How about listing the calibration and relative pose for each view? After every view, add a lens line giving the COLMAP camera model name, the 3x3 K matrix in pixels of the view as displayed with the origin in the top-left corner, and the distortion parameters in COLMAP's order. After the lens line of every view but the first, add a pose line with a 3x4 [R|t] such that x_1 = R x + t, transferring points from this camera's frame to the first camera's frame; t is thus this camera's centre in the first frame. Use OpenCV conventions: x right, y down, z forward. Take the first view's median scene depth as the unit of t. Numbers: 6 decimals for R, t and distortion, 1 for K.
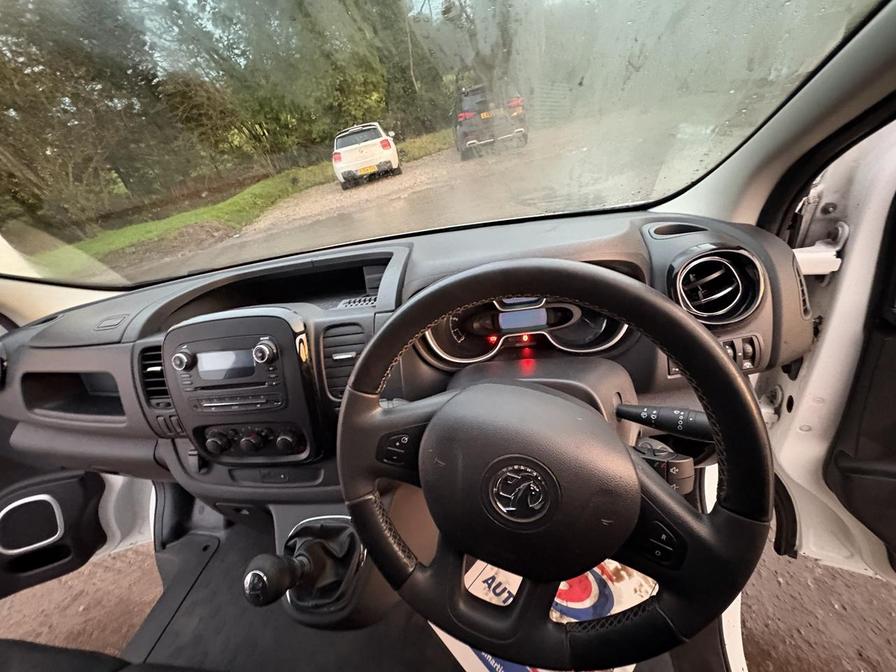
lens RADIAL K [[355.4, 0, 449.7], [0, 355.4, 338.4], [0, 0, 1]] dist [-0.000675, -0.000322]
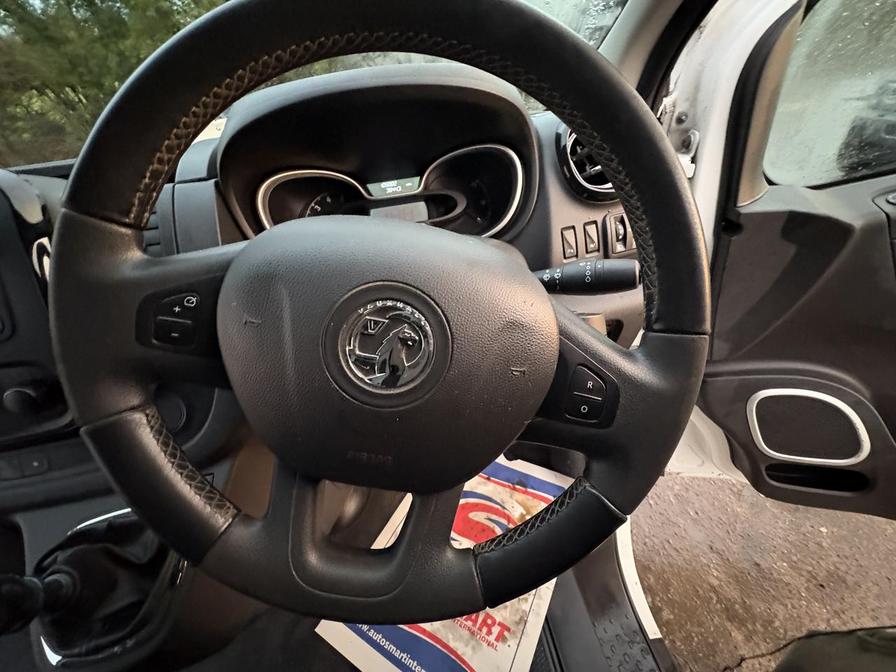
lens RADIAL K [[355.4, 0, 450.4], [0, 355.4, 338.4], [0, 0, 1]] dist [-0.000675, -0.000322]
pose [[0.954741, -0.069271, 0.289259, 0.067003], [0.070346, 0.997500, 0.006693, 0.234983], [-0.289000, 0.013958, 0.957227, 0.205237]]
